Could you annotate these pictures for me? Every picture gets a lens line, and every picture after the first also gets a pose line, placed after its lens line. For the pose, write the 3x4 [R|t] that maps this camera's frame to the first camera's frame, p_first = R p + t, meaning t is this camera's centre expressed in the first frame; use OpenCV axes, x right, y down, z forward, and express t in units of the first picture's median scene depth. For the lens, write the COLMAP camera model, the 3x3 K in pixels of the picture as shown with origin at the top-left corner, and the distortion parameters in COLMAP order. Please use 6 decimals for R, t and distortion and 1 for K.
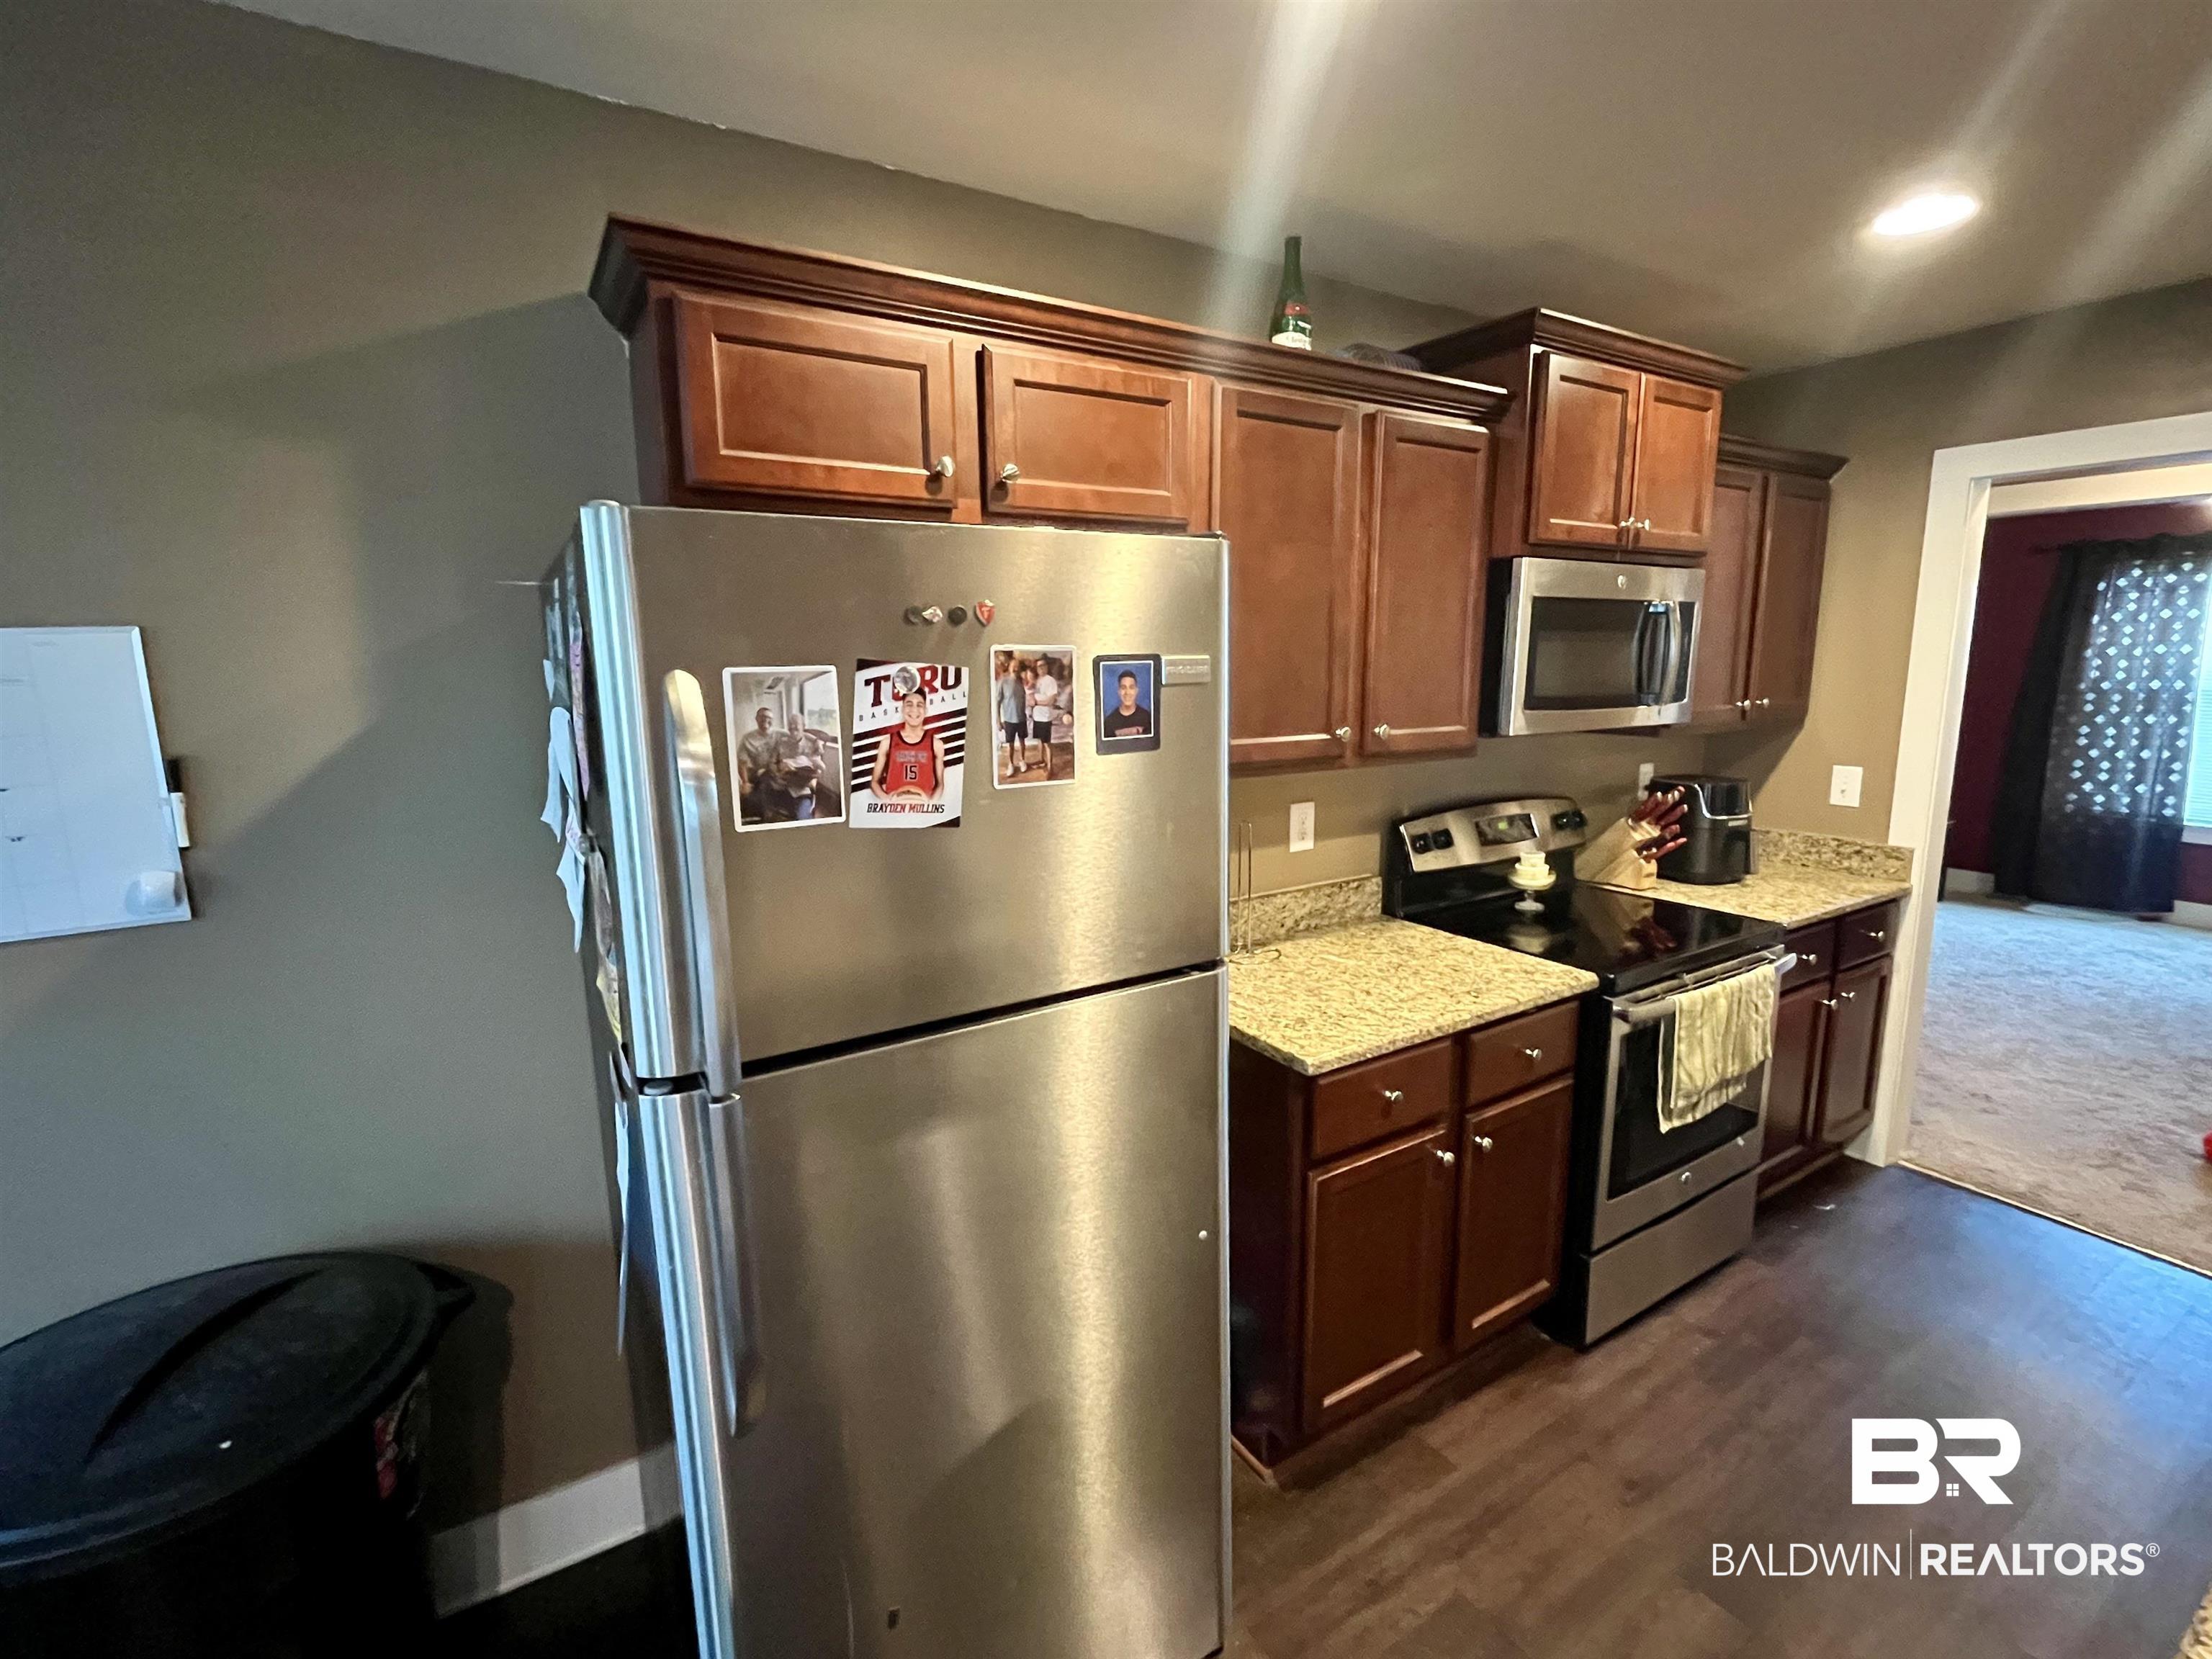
lens RADIAL K [[999.5, 0, 1105.2], [0, 999.5, 831.3], [0, 0, 1]] dist [-0.001483, -0.000343]
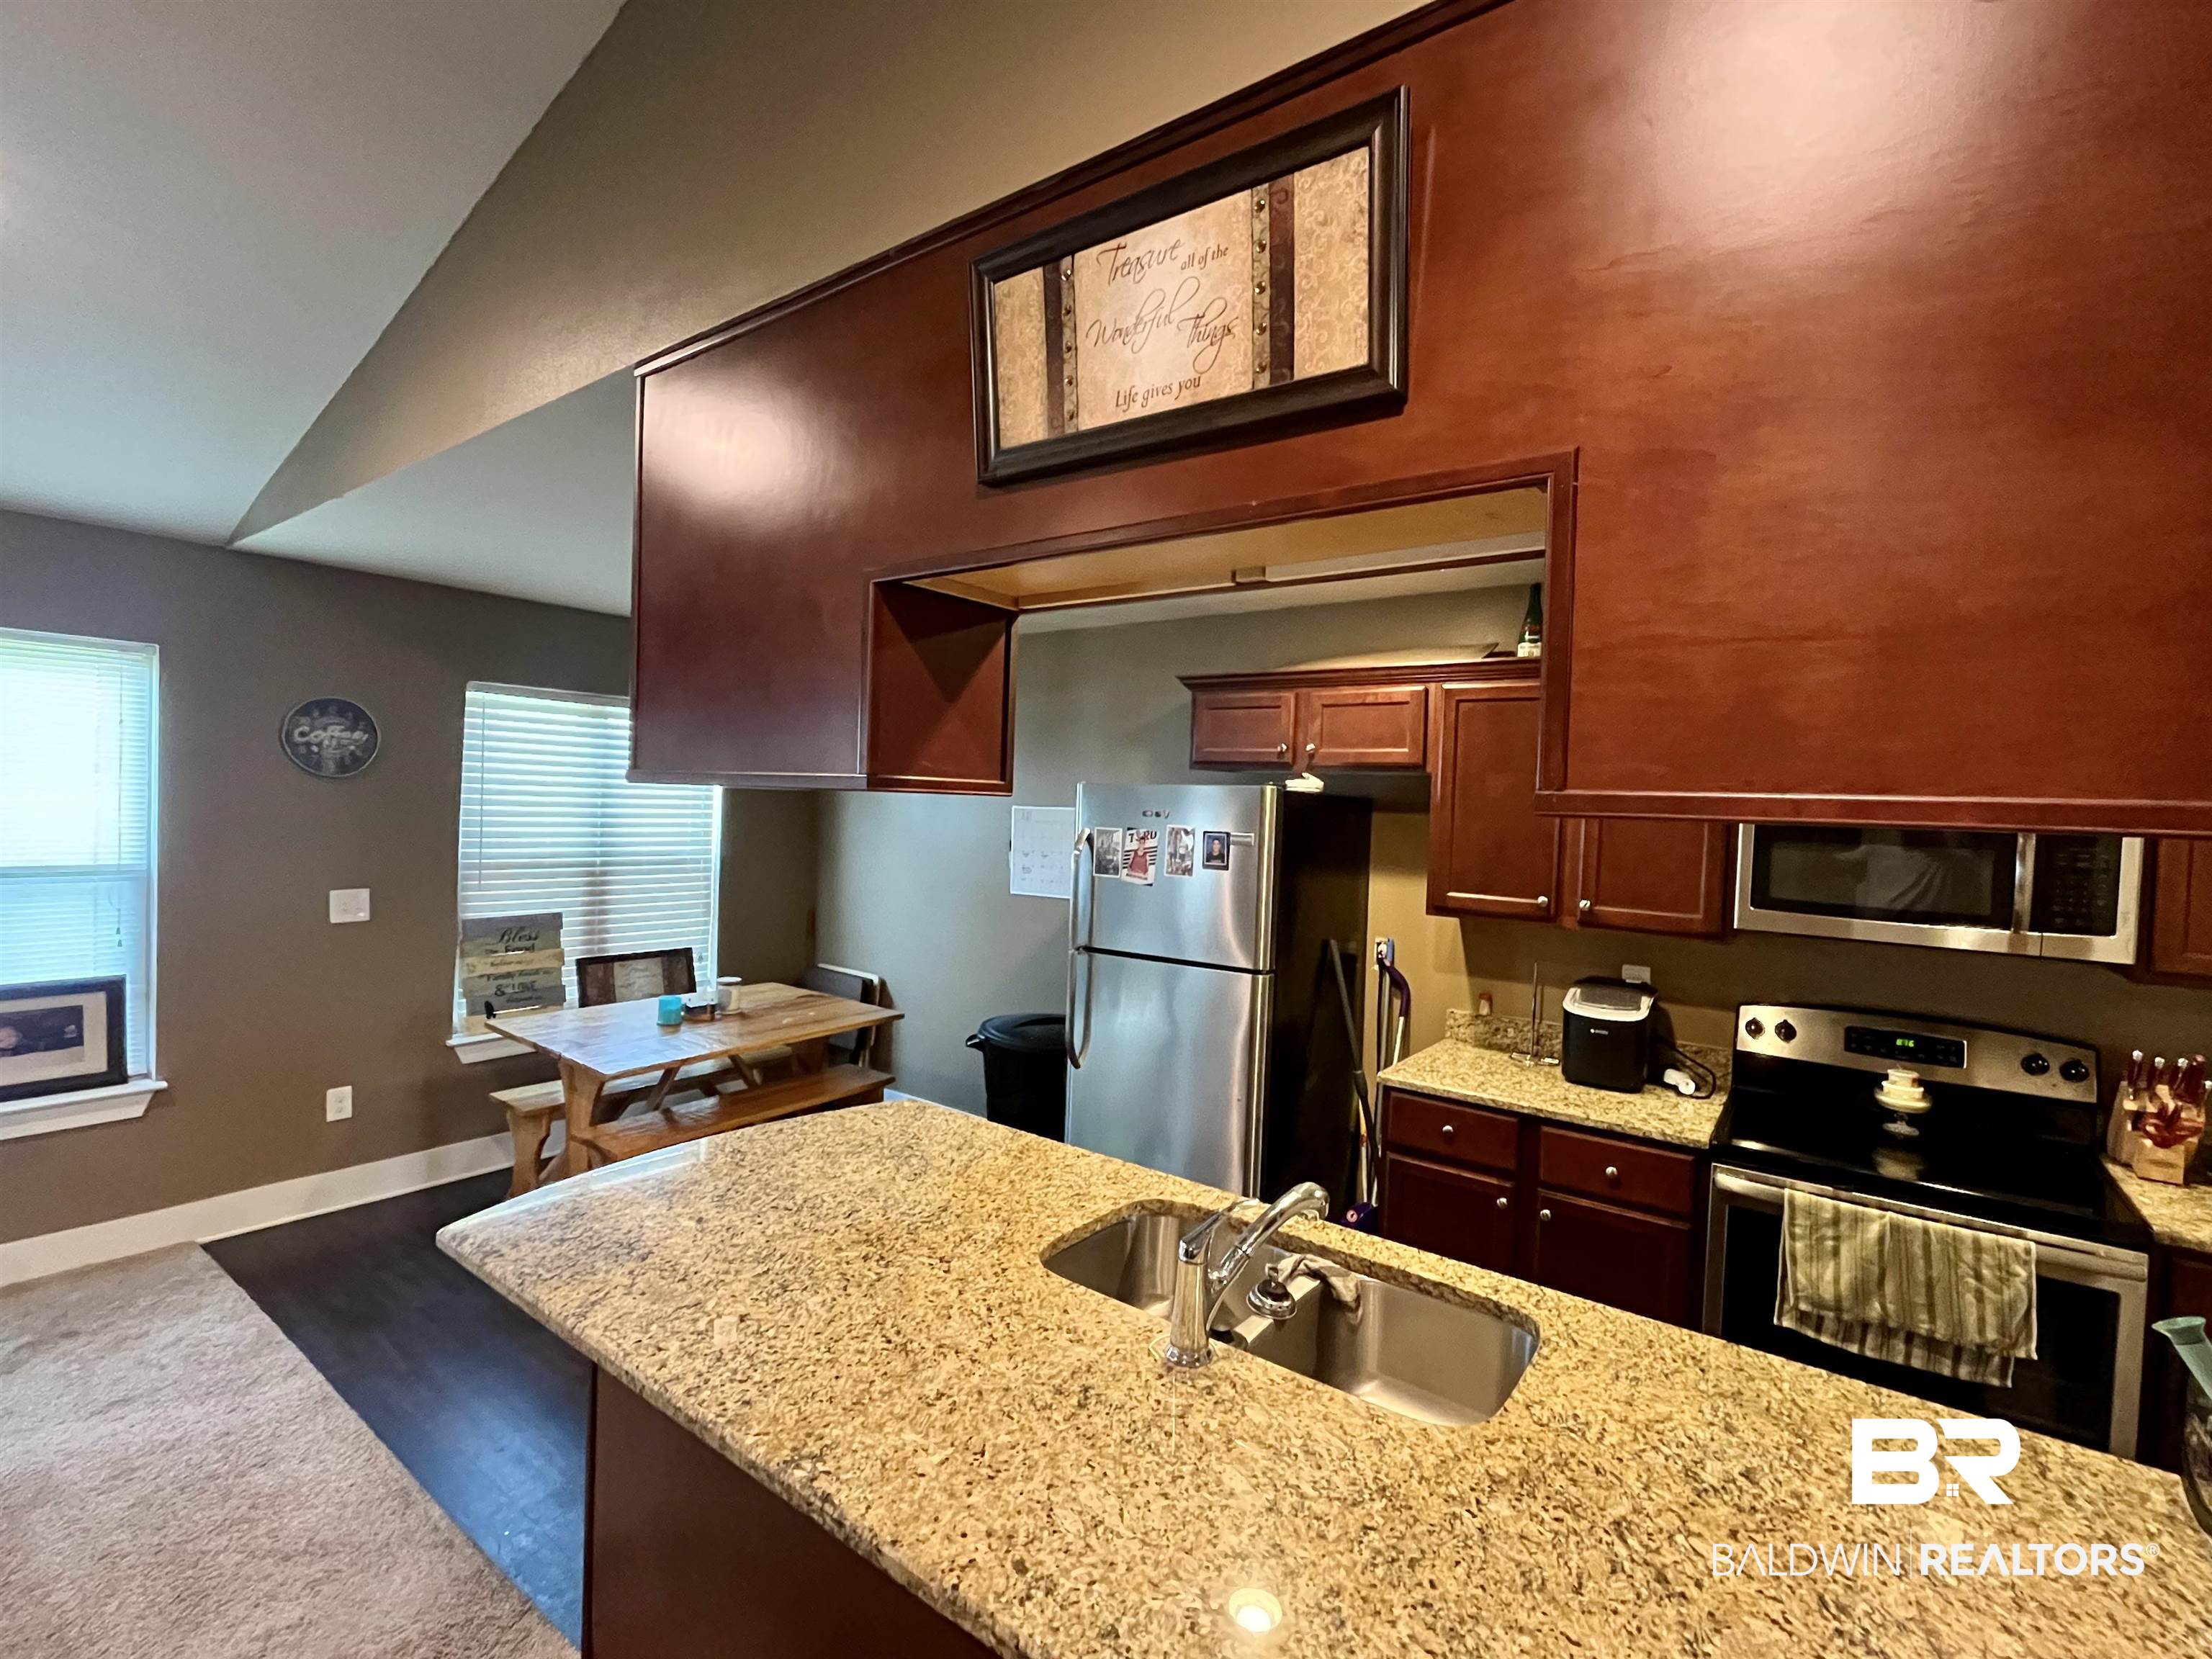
lens RADIAL K [[999.5, 0, 1103.4], [0, 999.5, 830.0], [0, 0, 1]] dist [-0.001483, -0.000343]
pose [[0.364030, 0.050516, -0.930016, 1.222198], [-0.202072, 0.979028, -0.025918, -0.029997], [0.909203, 0.197365, 0.366603, -0.104558]]
